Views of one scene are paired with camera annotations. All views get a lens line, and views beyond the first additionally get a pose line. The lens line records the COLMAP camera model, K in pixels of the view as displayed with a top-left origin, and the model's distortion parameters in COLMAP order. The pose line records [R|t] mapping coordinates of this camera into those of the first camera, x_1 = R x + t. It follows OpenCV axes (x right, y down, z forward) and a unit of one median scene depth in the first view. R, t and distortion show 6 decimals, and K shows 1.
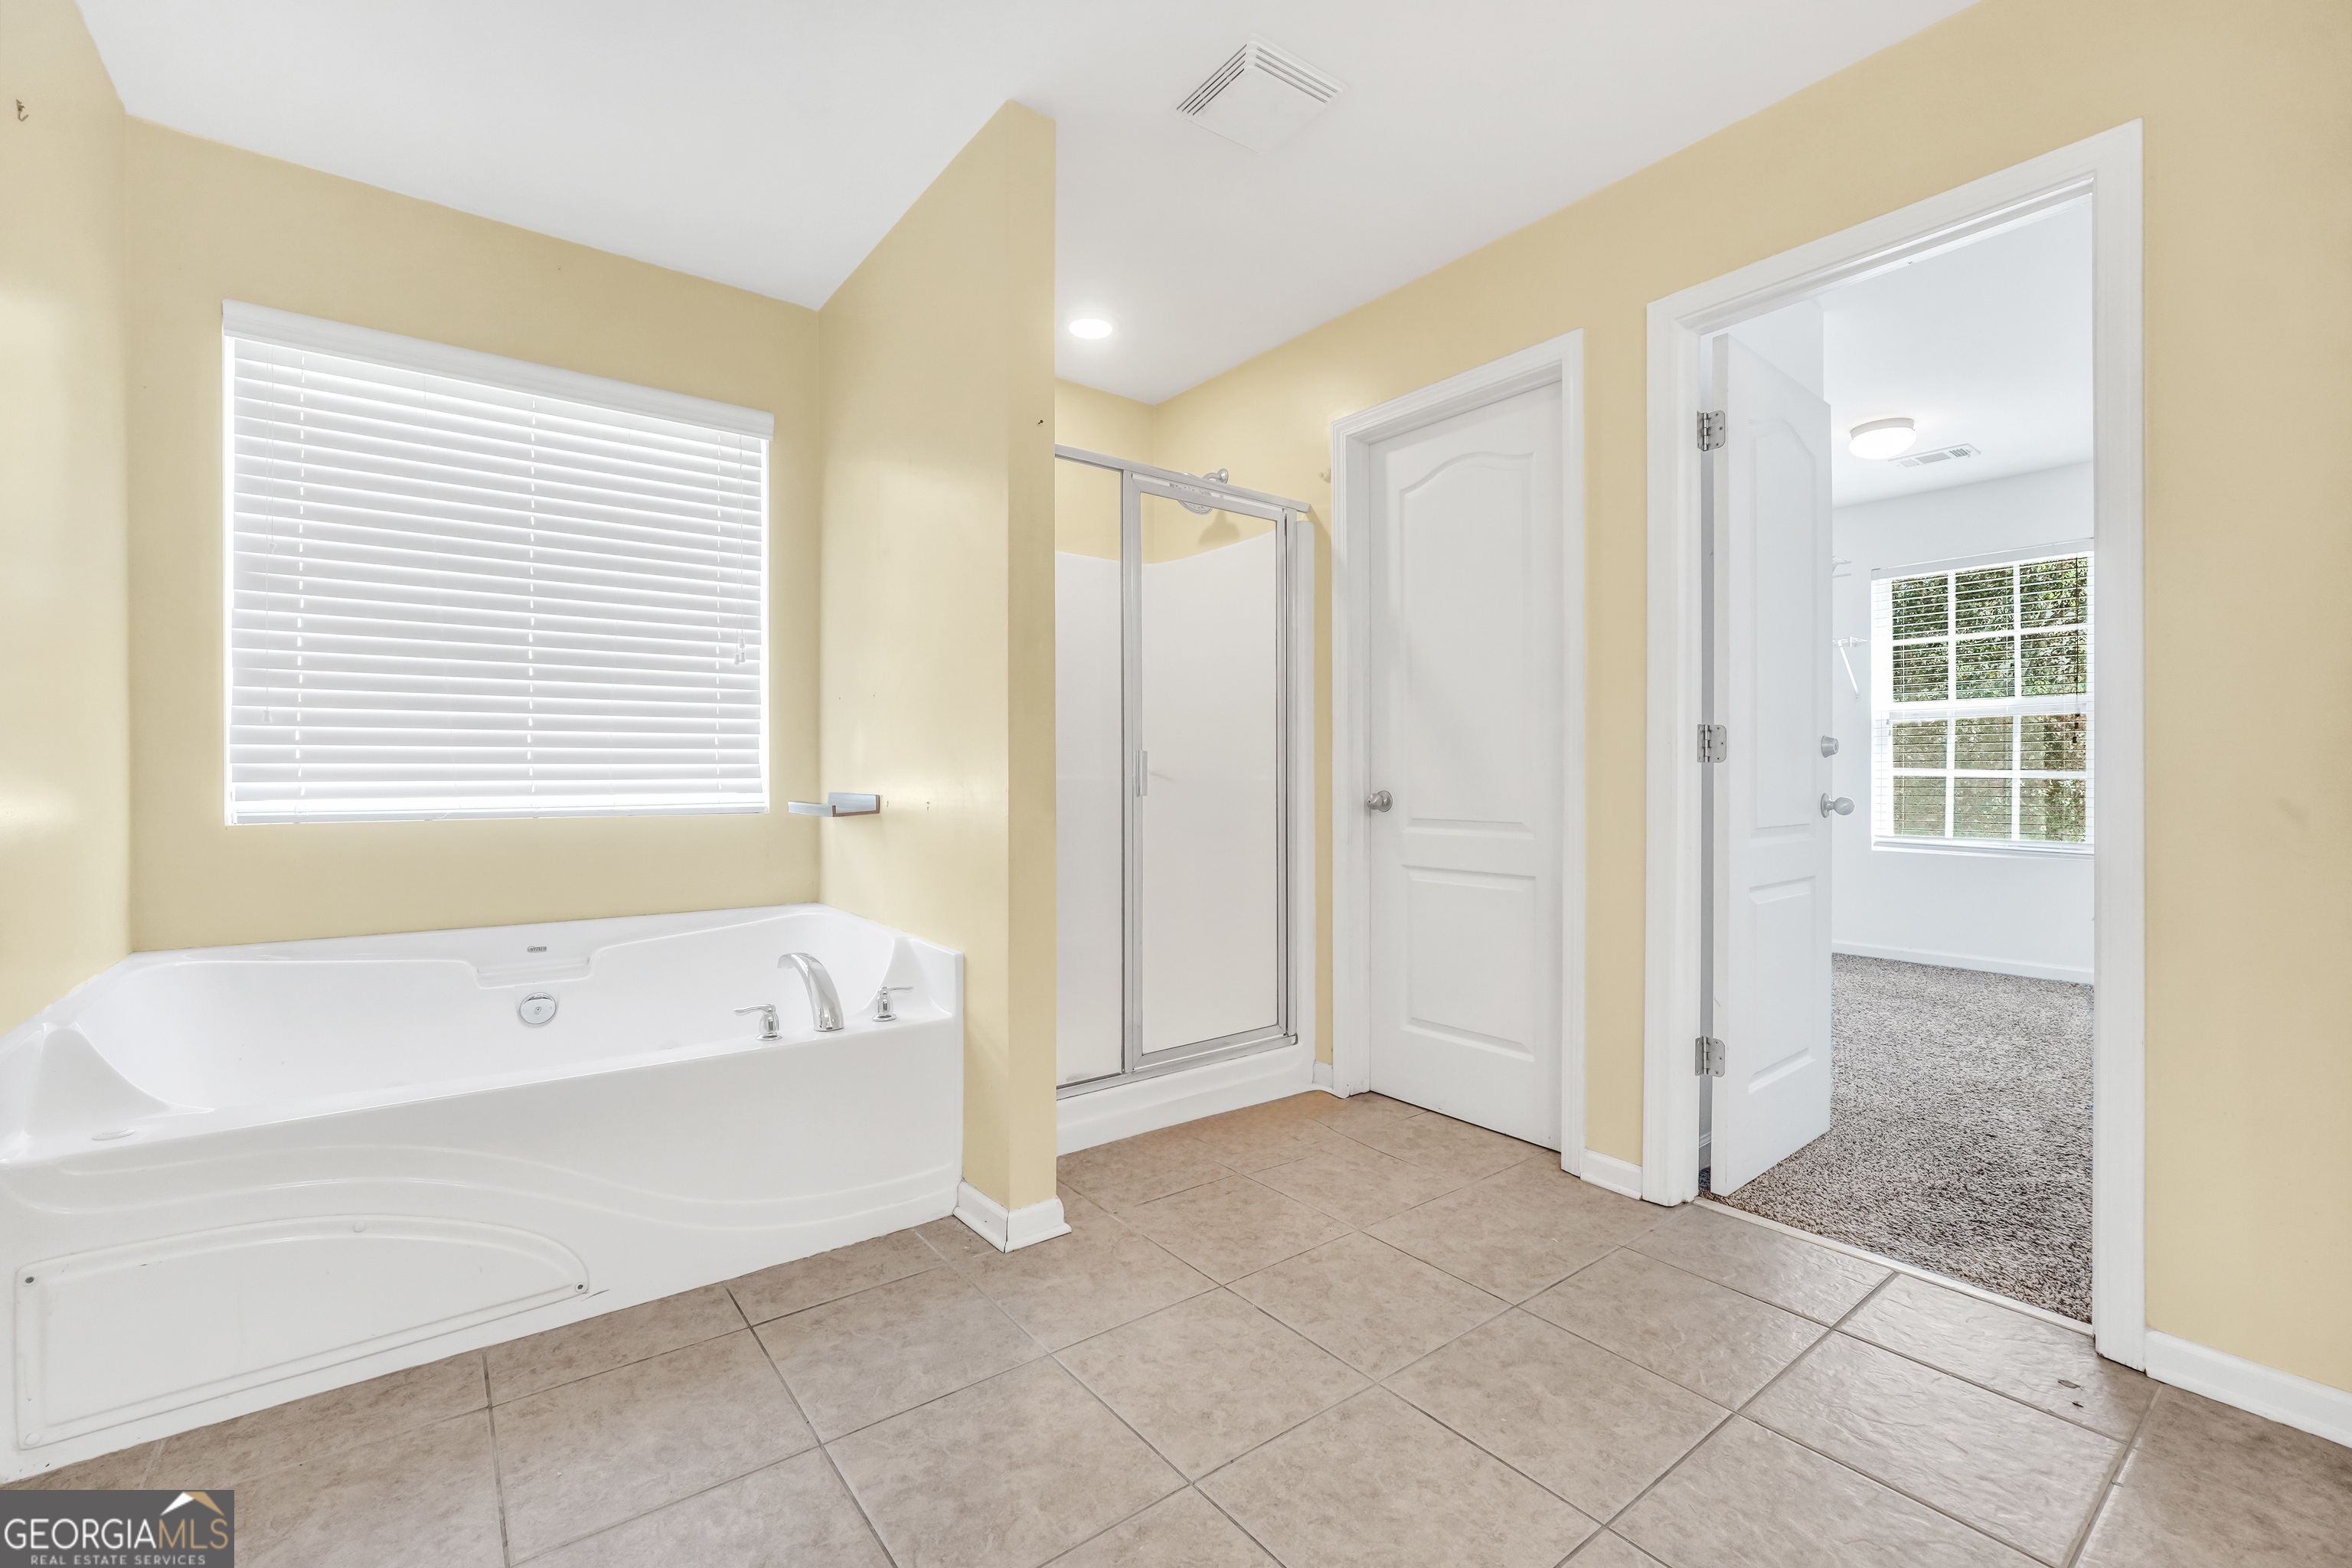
lens RADIAL K [[998.0, 0, 1162.6], [0, 998.0, 768.0], [0, 0, 1]] dist [-0.022348, 0.007774]
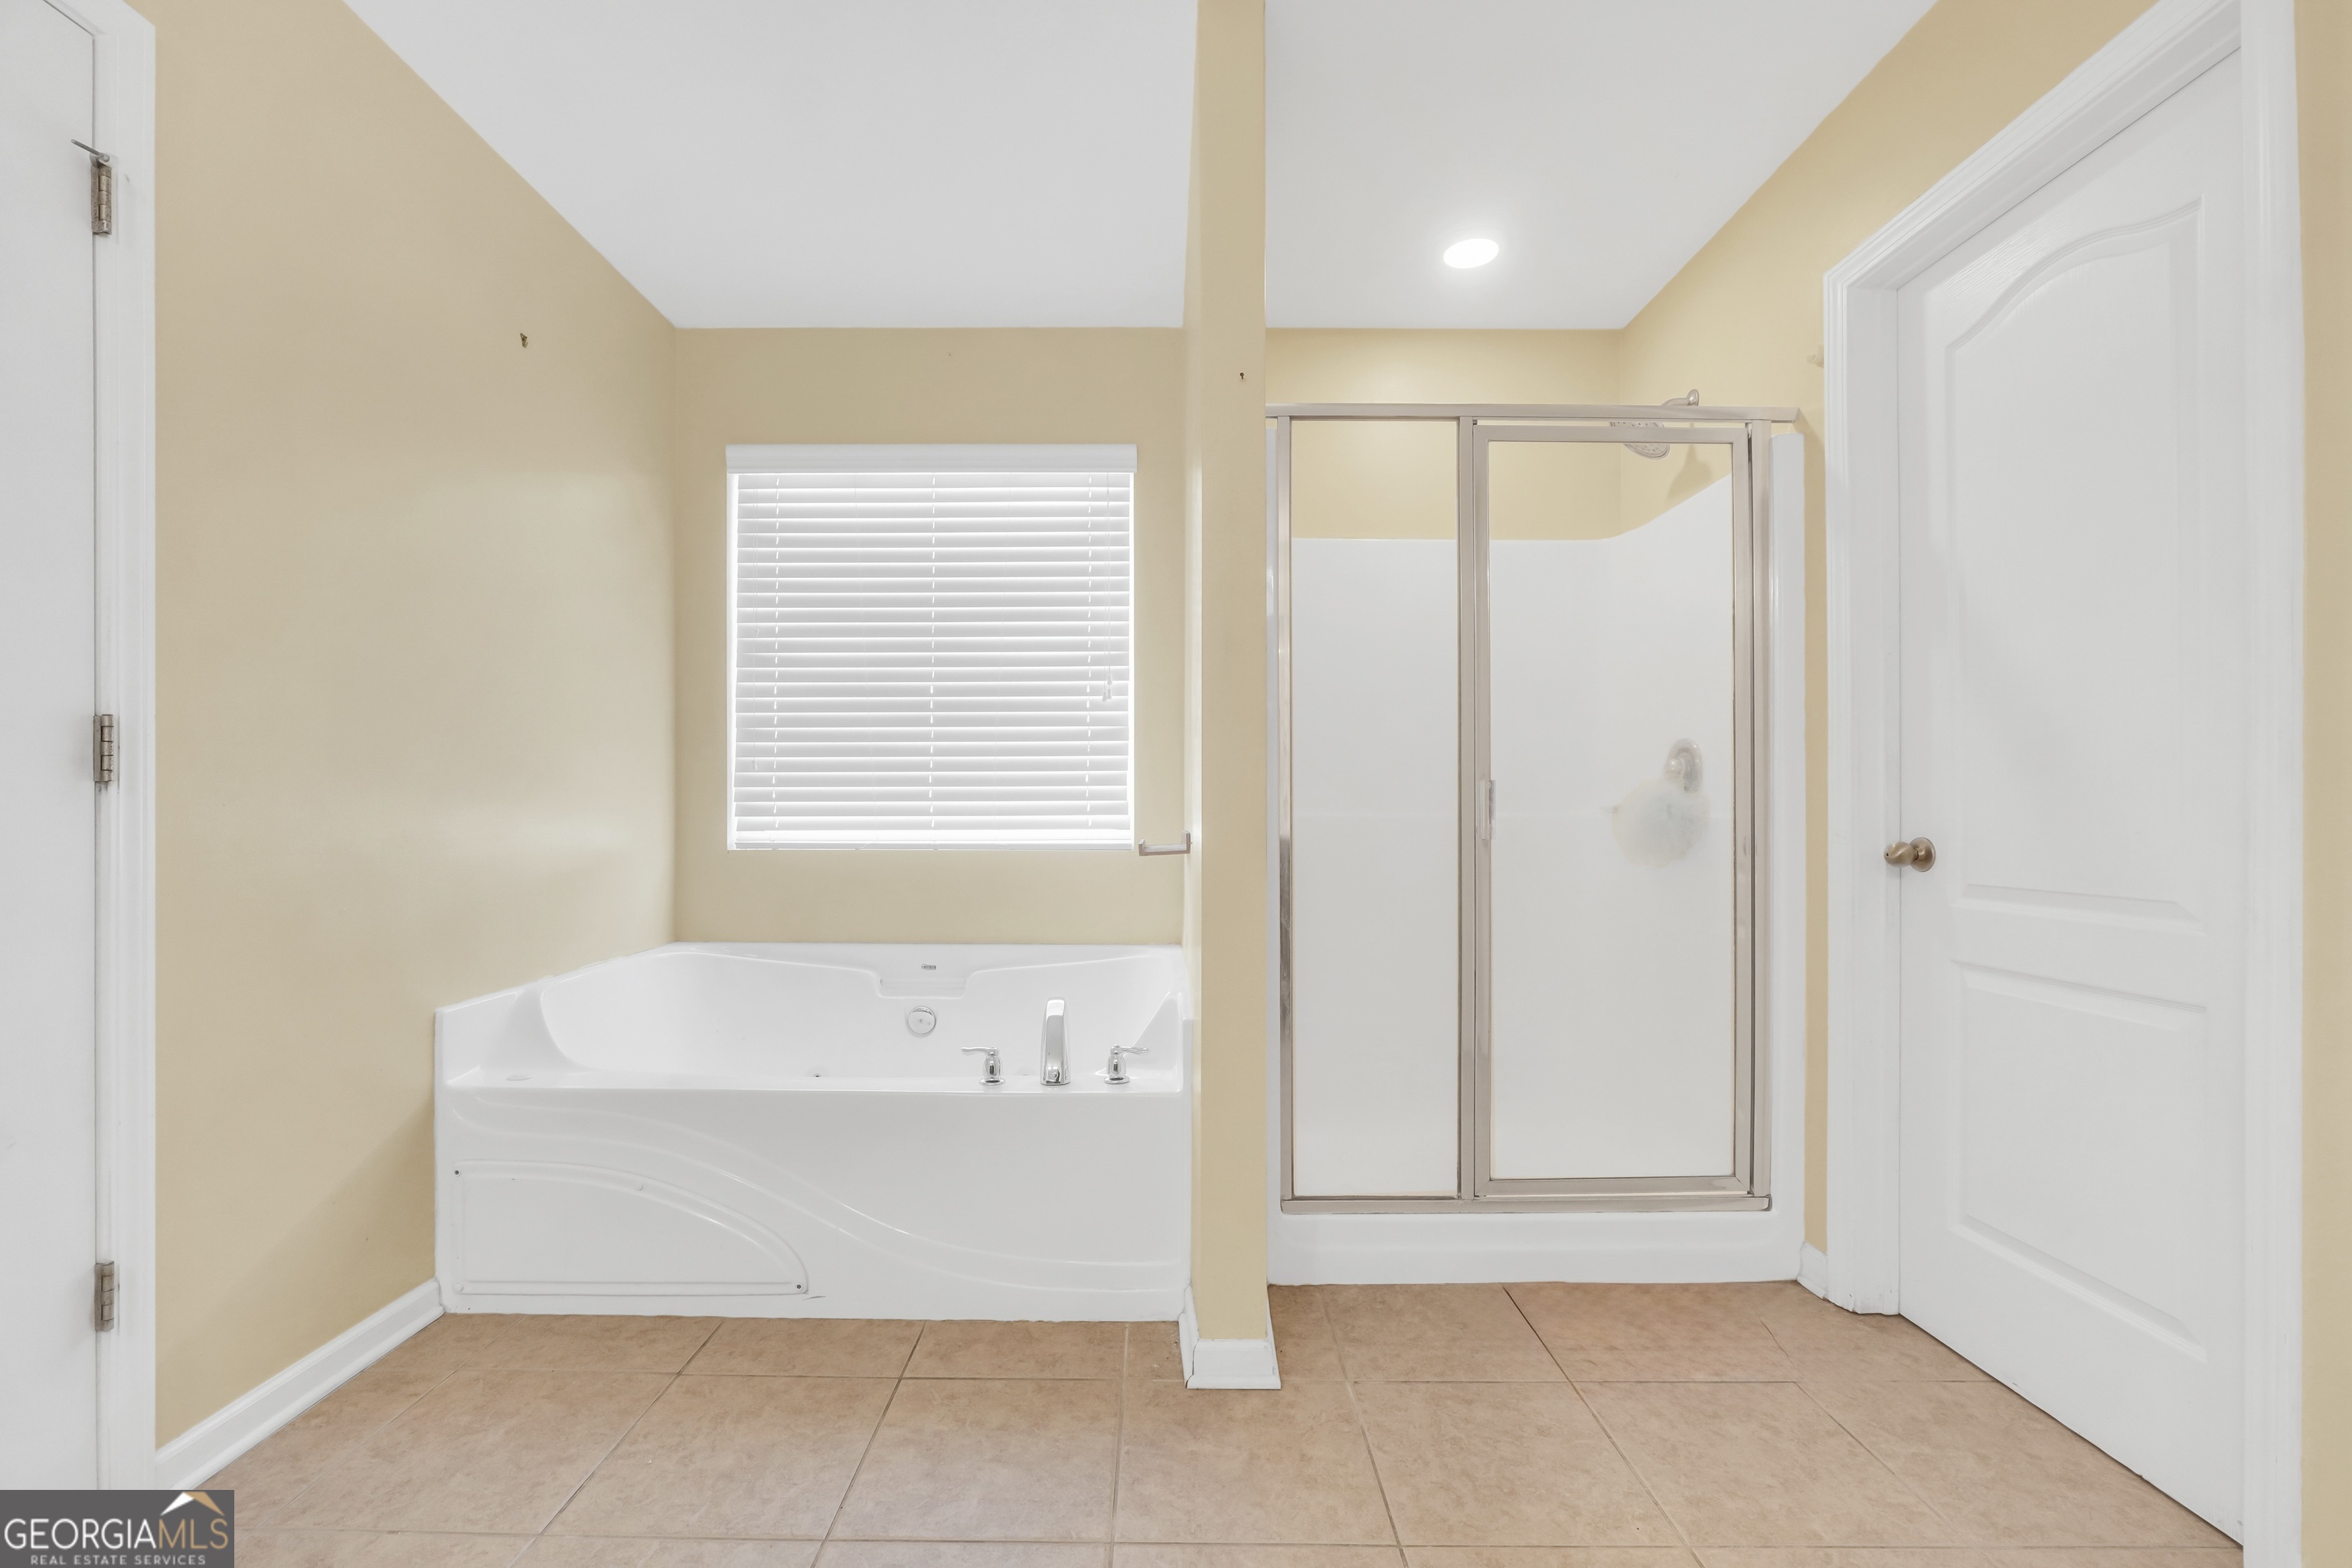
lens RADIAL K [[1008.0, 0, 1154.3], [0, 1008.0, 802.7], [0, 0, 1]] dist [-0.020429, 0.008291]
pose [[0.792225, -0.004109, -0.610215, 0.263710], [0.002910, 0.999991, -0.002956, 0.001397], [0.610222, 0.000566, 0.792230, 0.253990]]
